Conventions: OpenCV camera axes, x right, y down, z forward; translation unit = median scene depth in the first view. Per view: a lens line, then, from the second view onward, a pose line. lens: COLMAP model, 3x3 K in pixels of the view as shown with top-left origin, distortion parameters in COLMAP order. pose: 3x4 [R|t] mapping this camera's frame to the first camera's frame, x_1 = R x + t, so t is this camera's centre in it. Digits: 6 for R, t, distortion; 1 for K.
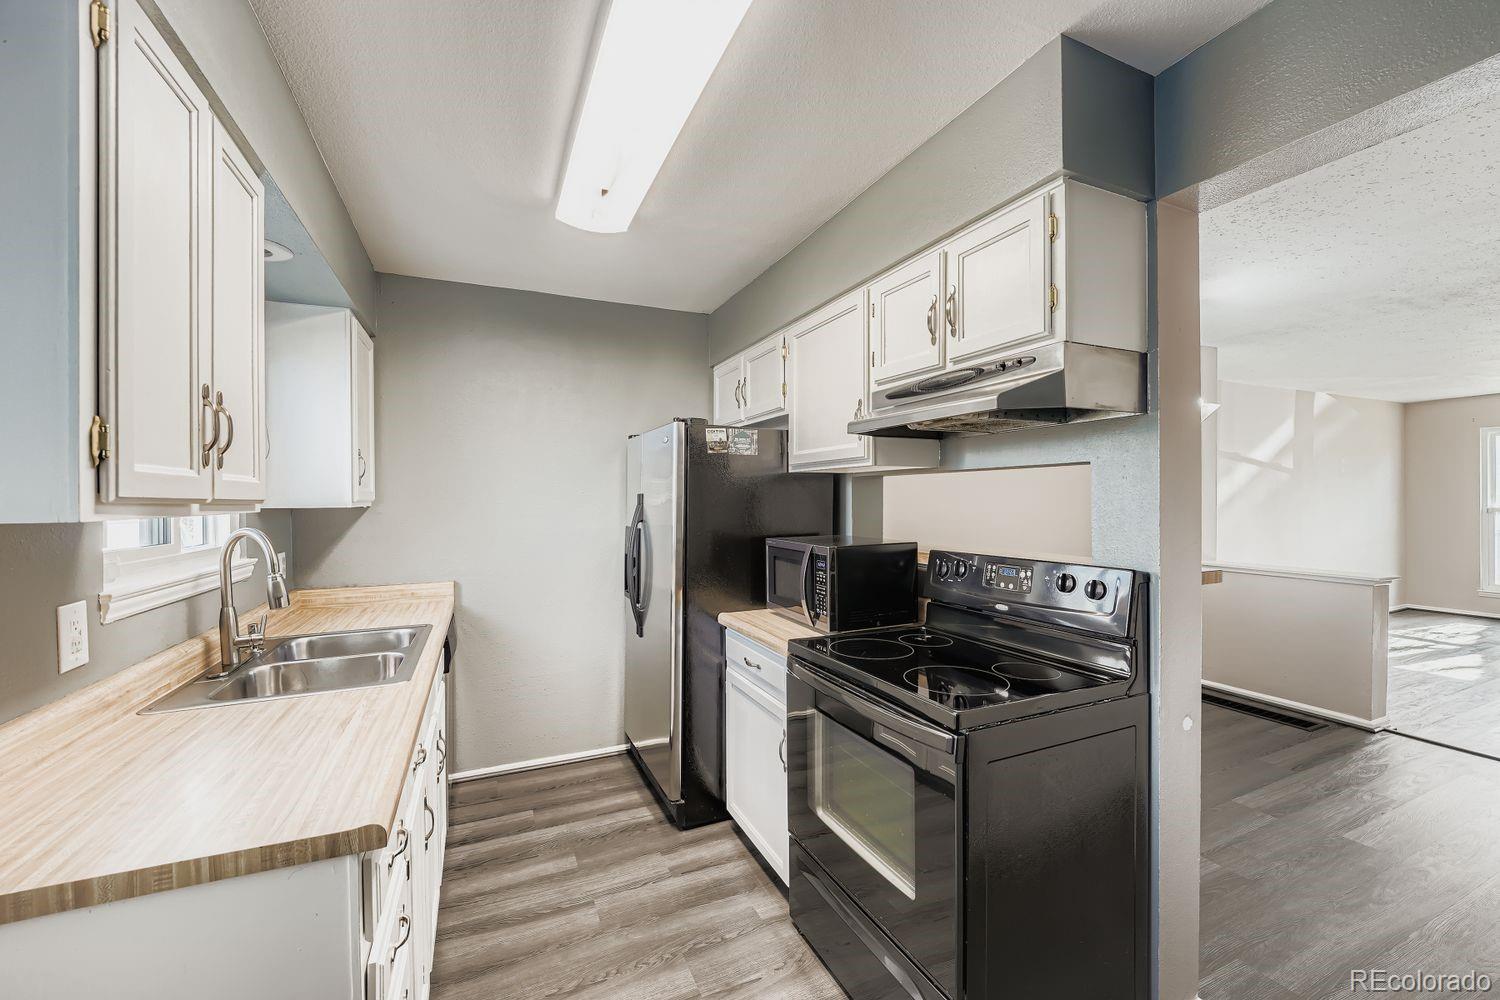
lens RADIAL K [[605.3, 0, 747.3], [0, 605.3, 500.4], [0, 0, 1]] dist [-0.002147, -0.000184]
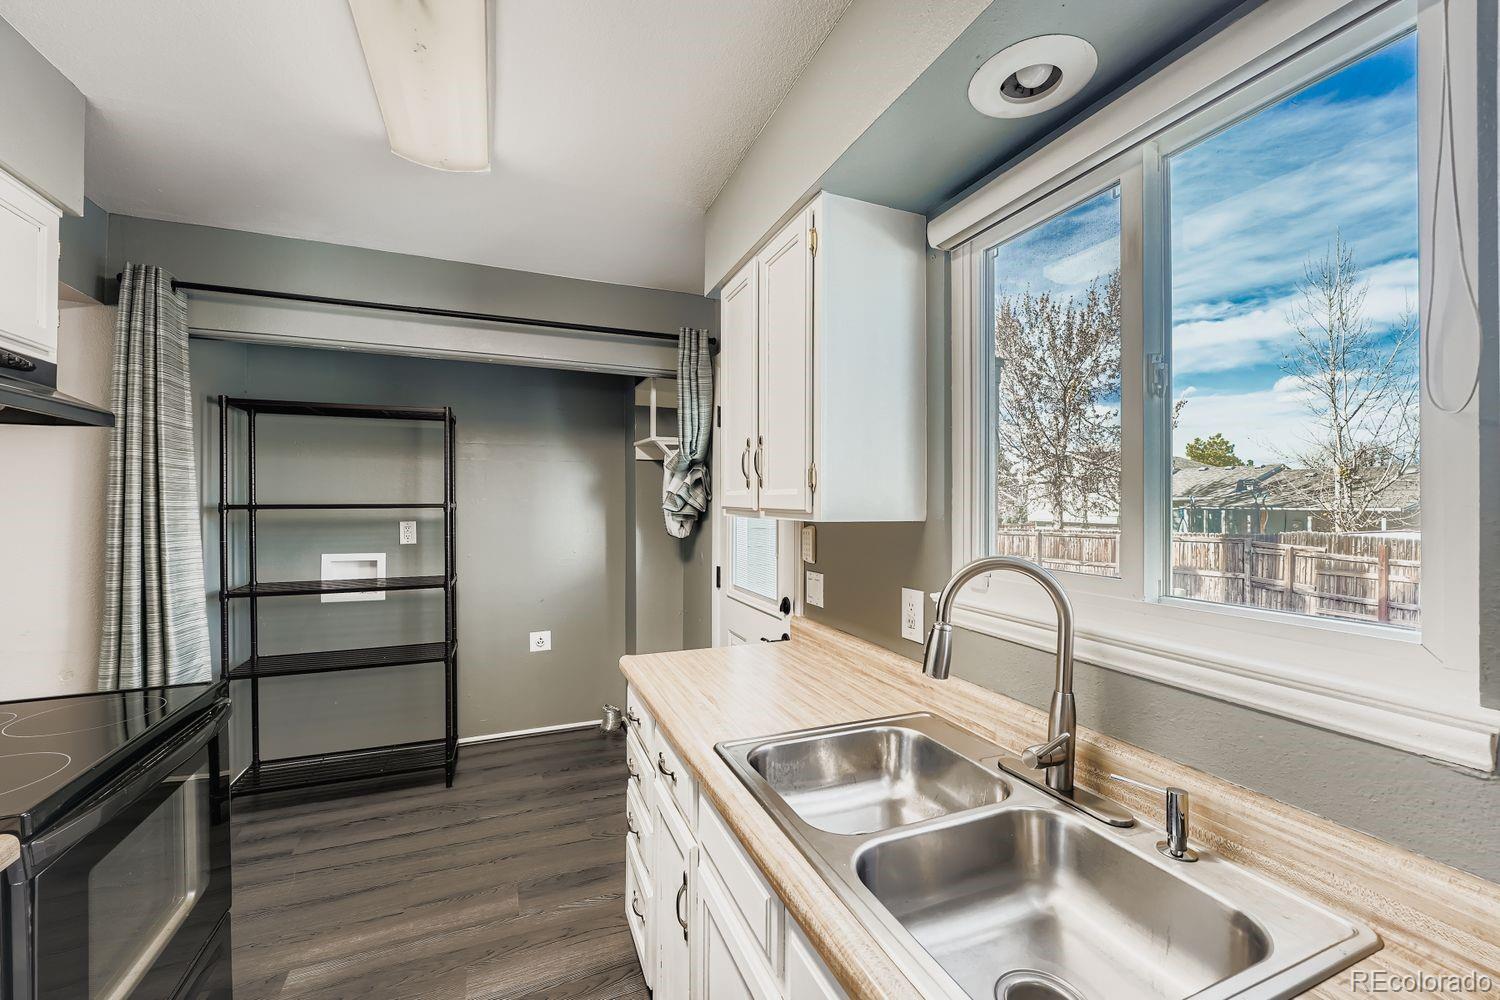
lens RADIAL K [[605.3, 0, 755.8], [0, 605.3, 500.8], [0, 0, 1]] dist [-0.002147, -0.000184]
pose [[-0.999928, 0.005630, 0.010626, -0.815556], [0.005706, 0.999958, 0.007218, -0.027464], [-0.010585, 0.007278, -0.999917, 2.314773]]
